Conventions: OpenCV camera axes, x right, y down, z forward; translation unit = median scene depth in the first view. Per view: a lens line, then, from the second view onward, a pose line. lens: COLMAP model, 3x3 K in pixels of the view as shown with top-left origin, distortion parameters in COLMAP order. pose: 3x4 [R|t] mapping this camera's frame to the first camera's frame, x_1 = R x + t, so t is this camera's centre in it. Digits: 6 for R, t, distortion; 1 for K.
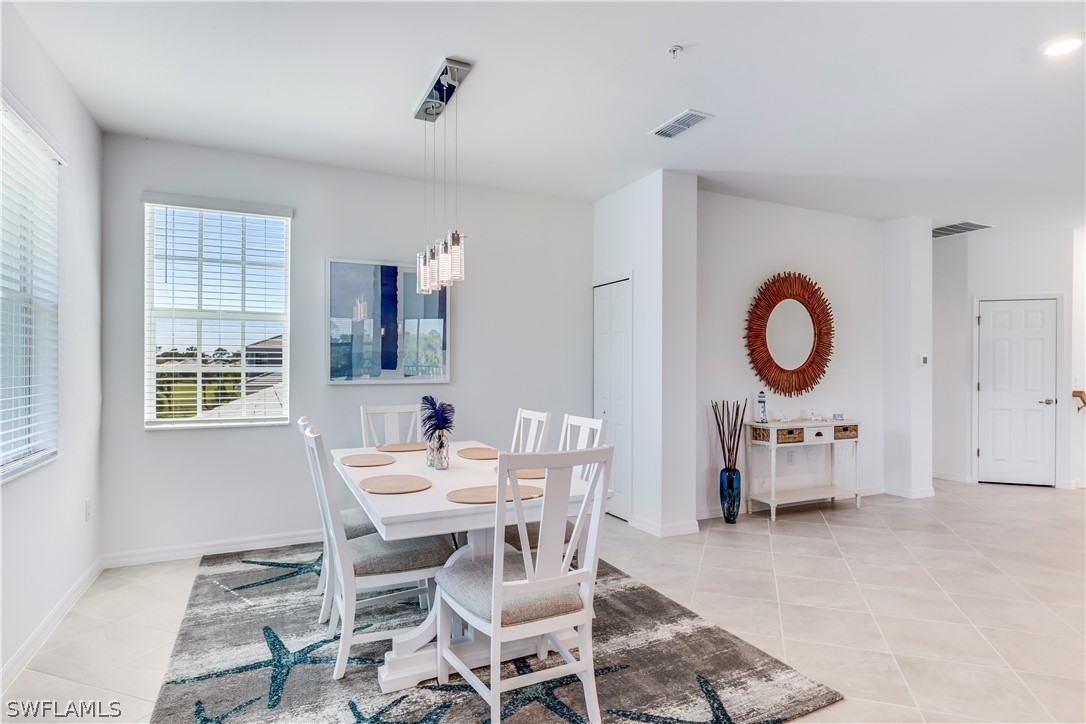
lens RADIAL K [[629.0, 0, 543.0], [0, 629.0, 362.0], [0, 0, 1]] dist [-0.024246, -0.000743]
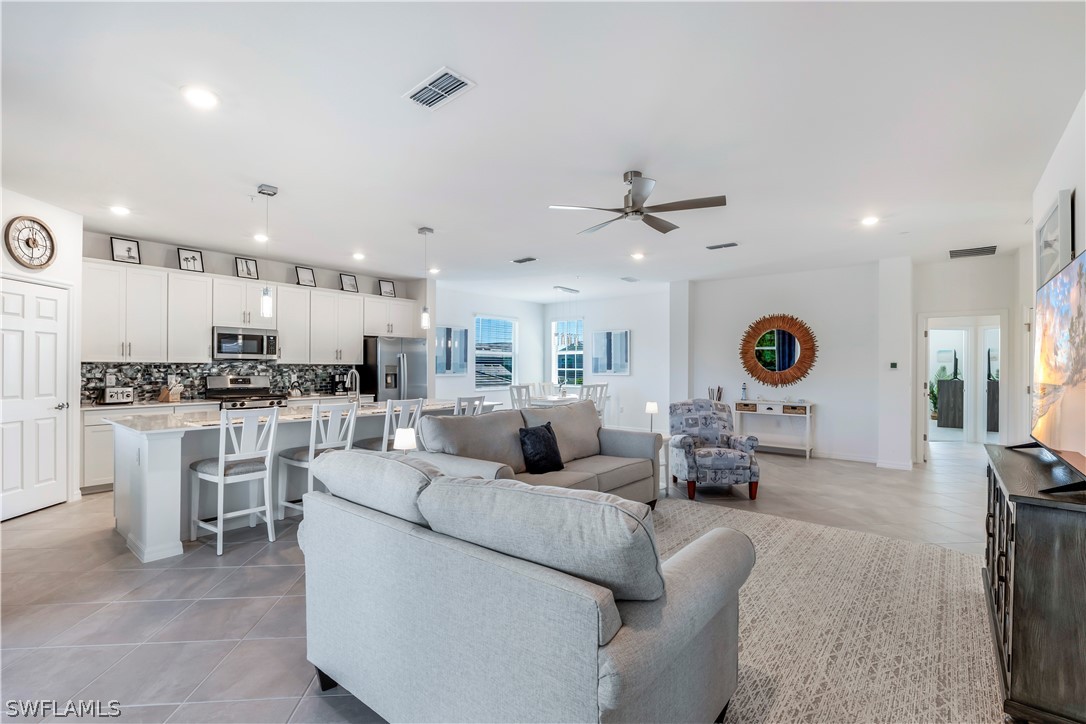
lens RADIAL K [[489.8, 0, 545.7], [0, 489.8, 363.8], [0, 0, 1]] dist [-0.003783, -0.000675]
pose [[0.418987, -0.007041, -0.907965, 1.387390], [-0.000981, 0.999966, -0.008207, 0.003074], [0.907992, 0.004330, 0.418966, -0.126485]]
